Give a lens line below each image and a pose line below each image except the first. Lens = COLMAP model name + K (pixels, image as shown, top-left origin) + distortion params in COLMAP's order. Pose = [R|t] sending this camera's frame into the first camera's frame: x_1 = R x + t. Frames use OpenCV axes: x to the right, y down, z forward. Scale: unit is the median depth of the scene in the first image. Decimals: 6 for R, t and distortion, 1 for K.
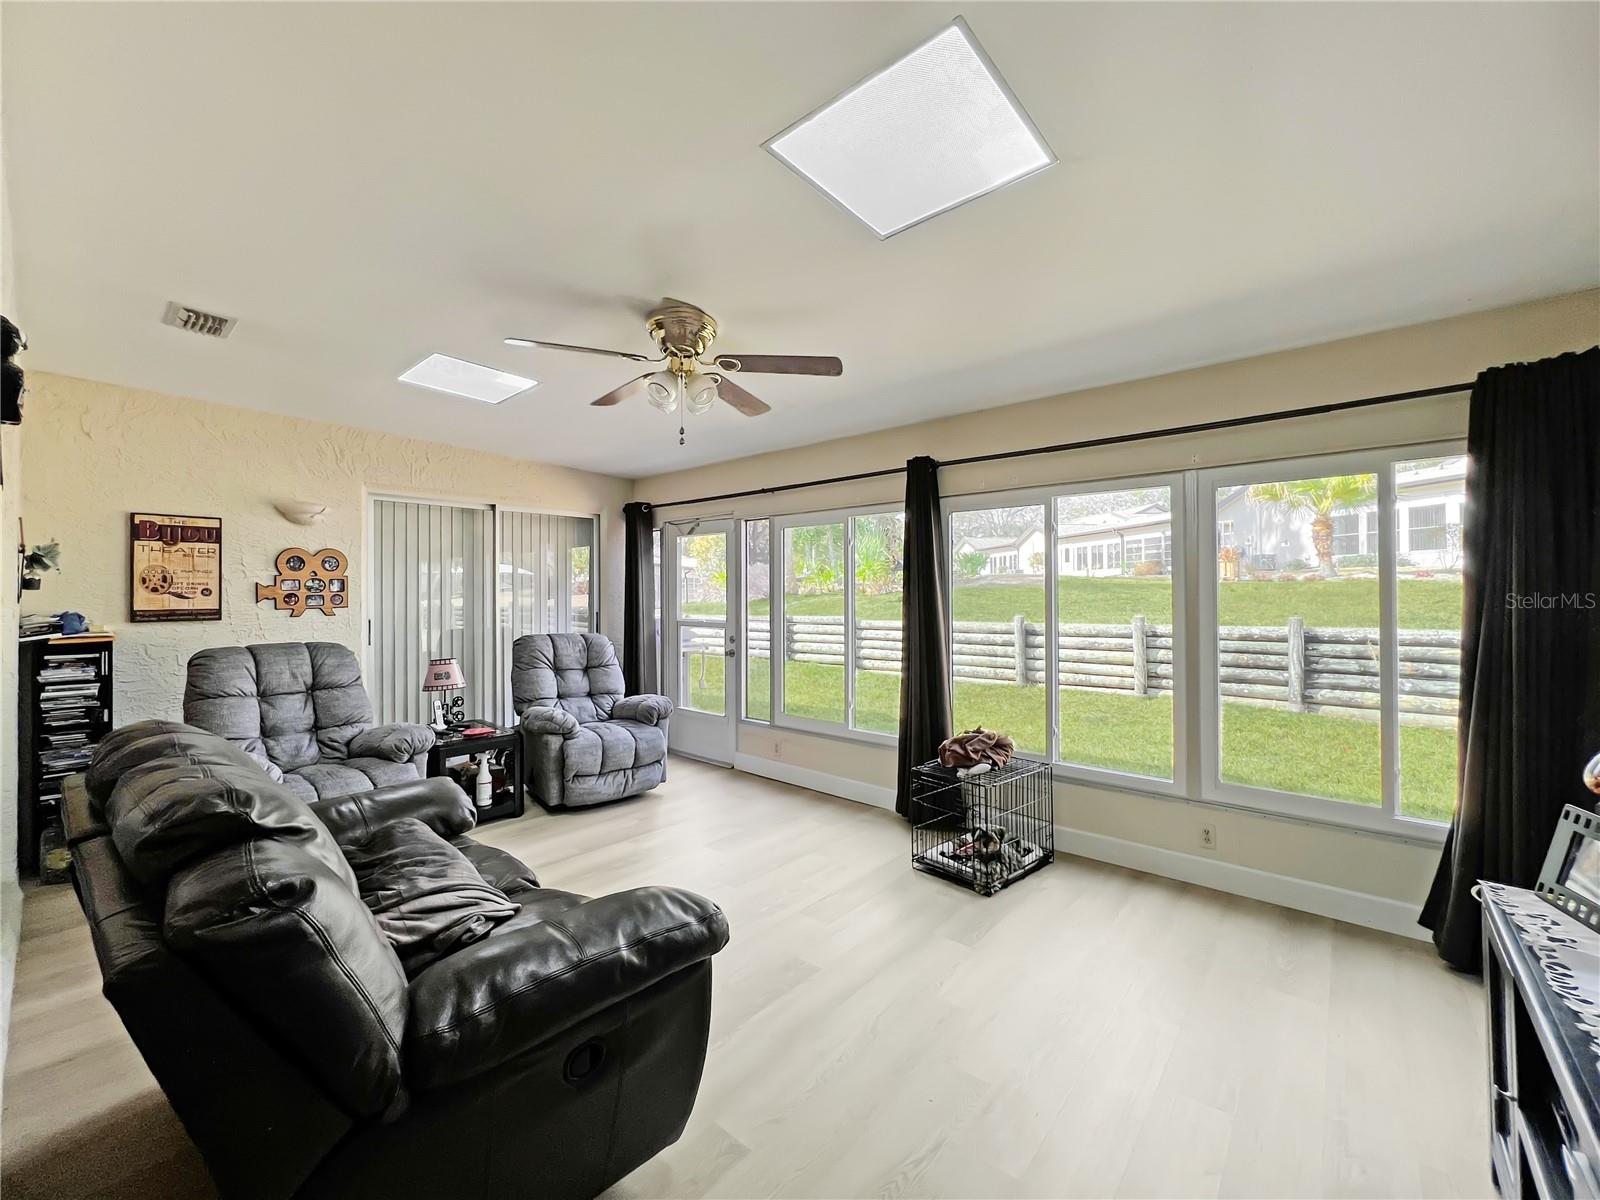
lens RADIAL K [[642.0, 0, 799.1], [0, 642.0, 592.6], [0, 0, 1]] dist [-0.000822, -0.000093]
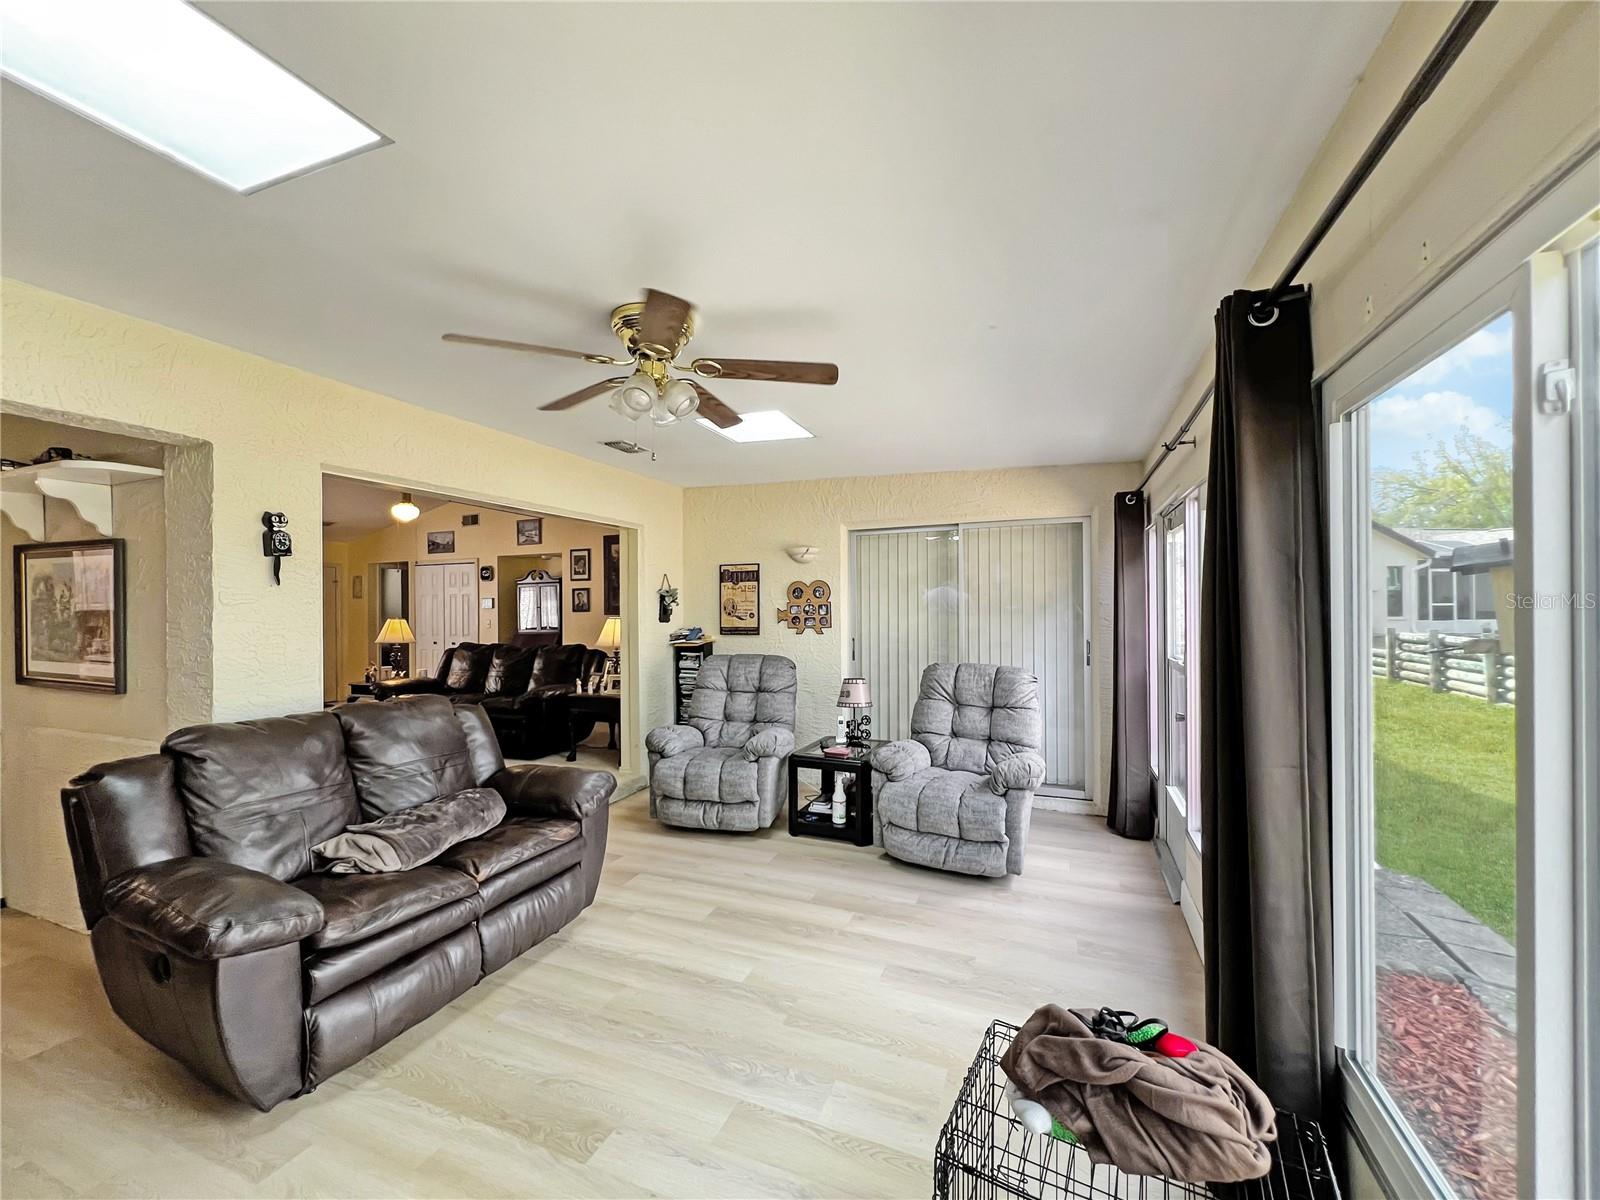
lens RADIAL K [[650.1, 0, 800.8], [0, 650.1, 604.2], [0, 0, 1]] dist [-0.000682, -0.000001]
pose [[0.322062, 0.000458, -0.946718, 0.506060], [0.011418, 0.999925, 0.004368, -0.030960], [0.946650, -0.012216, 0.322033, 0.621677]]
